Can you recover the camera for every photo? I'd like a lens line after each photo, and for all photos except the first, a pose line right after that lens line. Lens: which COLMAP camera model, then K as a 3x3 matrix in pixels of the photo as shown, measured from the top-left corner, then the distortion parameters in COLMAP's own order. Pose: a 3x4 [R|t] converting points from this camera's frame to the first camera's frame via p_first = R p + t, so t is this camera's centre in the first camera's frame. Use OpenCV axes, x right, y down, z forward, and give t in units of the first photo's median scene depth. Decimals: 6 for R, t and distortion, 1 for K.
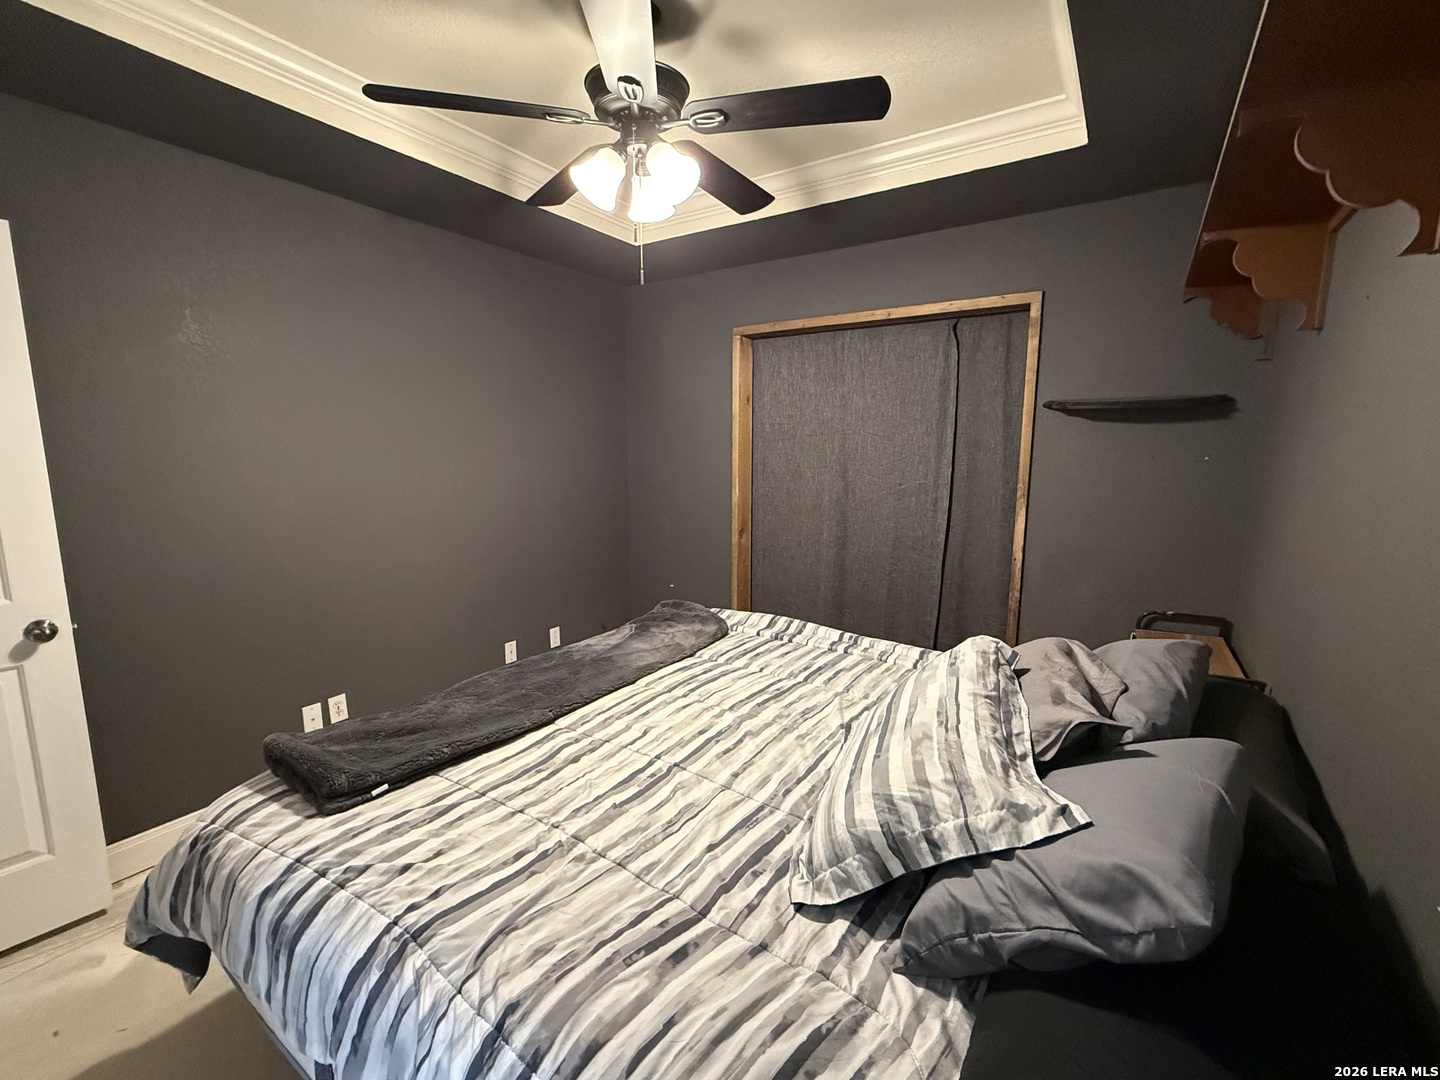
lens RADIAL K [[636.8, 0, 714.0], [0, 636.8, 533.1], [0, 0, 1]] dist [0.018696, 0.000101]
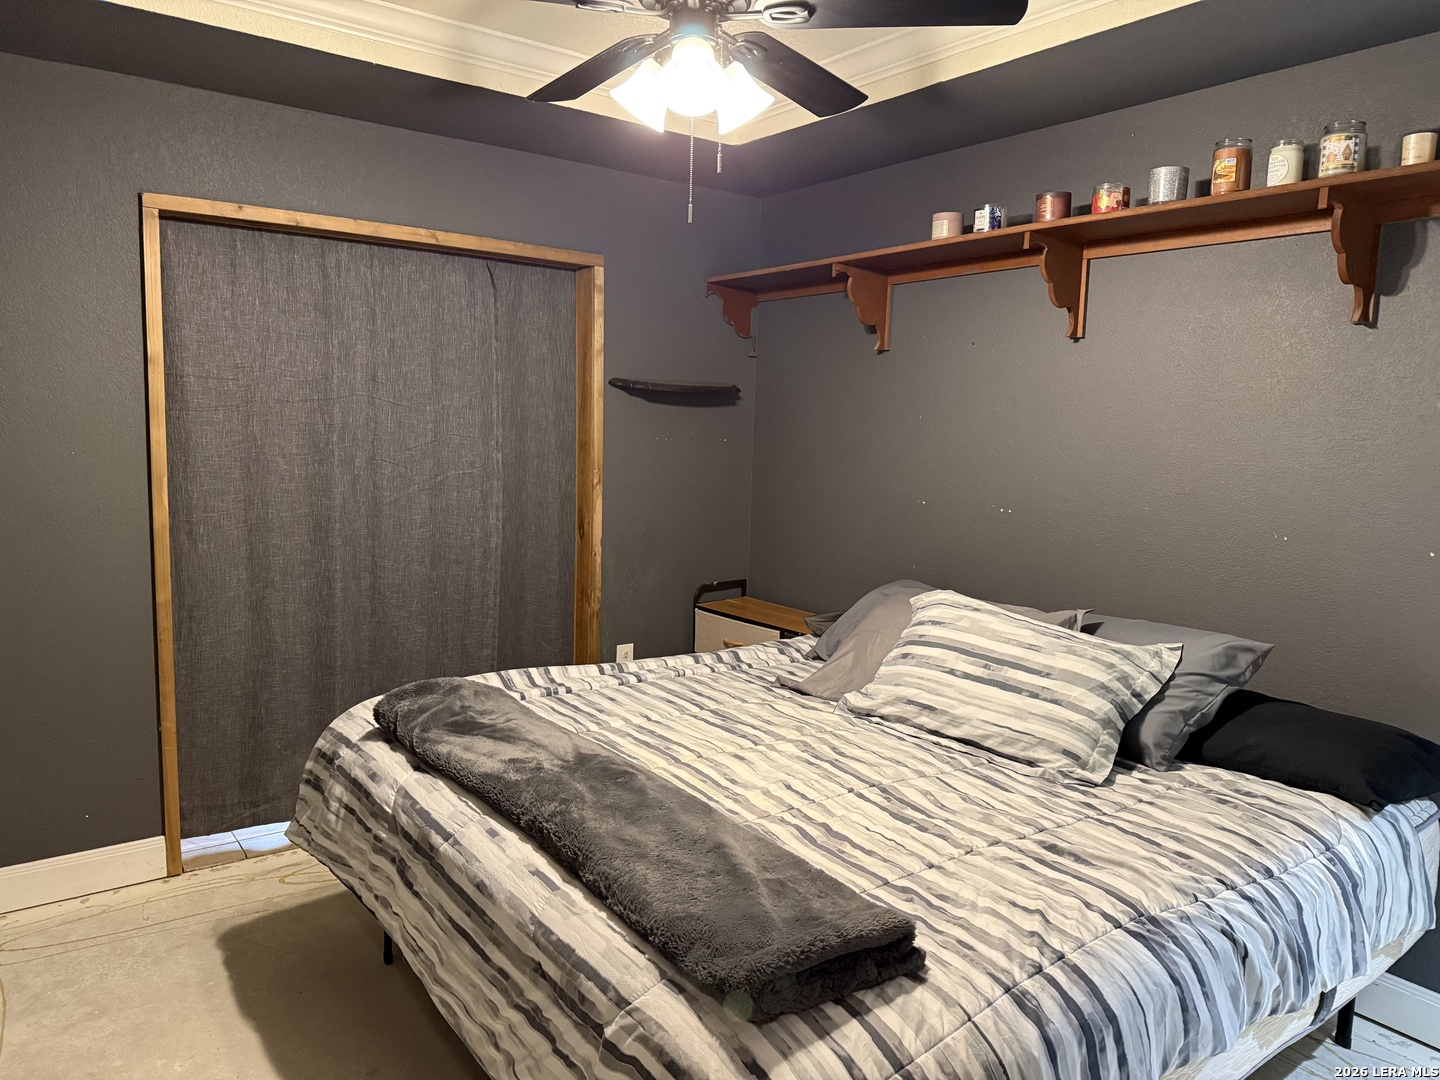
lens RADIAL K [[998.5, 0, 718.6], [0, 998.5, 544.4], [0, 0, 1]] dist [-0.004452, -0.003673]
pose [[0.339480, -0.101302, 0.935142, -1.638588], [0.104760, 0.992070, 0.069438, -0.110879], [-0.934761, 0.074393, 0.347401, 0.801540]]
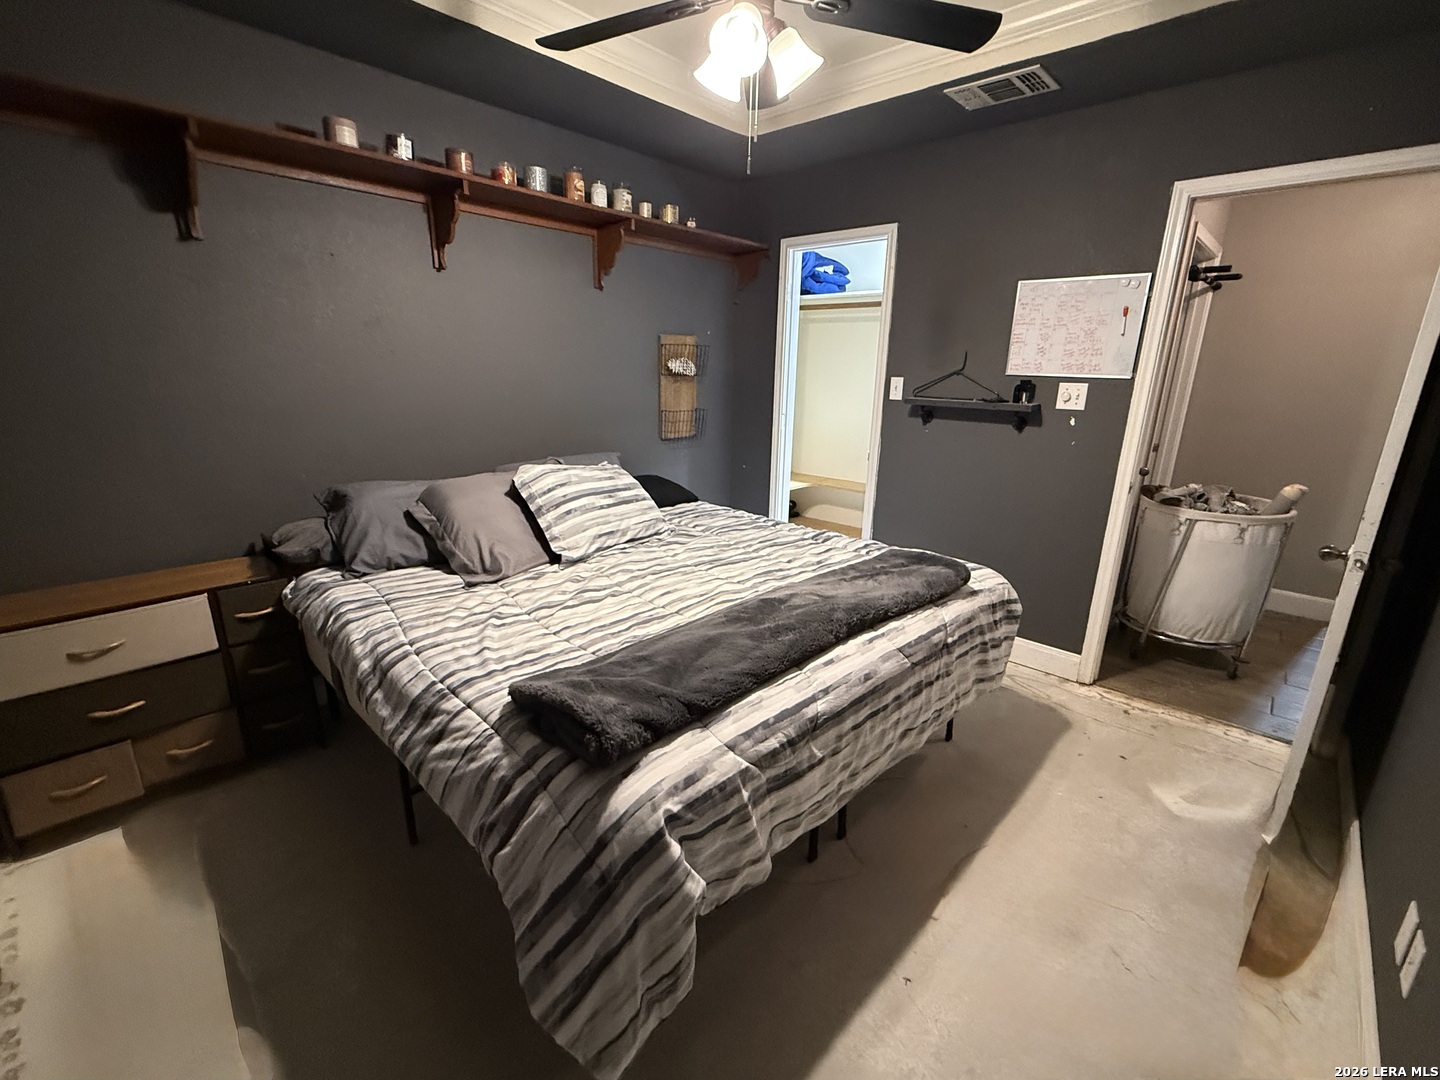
lens RADIAL K [[636.8, 0, 723.6], [0, 636.8, 543.4], [0, 0, 1]] dist [0.018696, 0.000101]
pose [[-0.985800, -0.076125, 0.149675, -0.412451], [-0.007420, 0.910215, 0.414069, -0.381473], [-0.167758, 0.407079, -0.897855, 2.725615]]
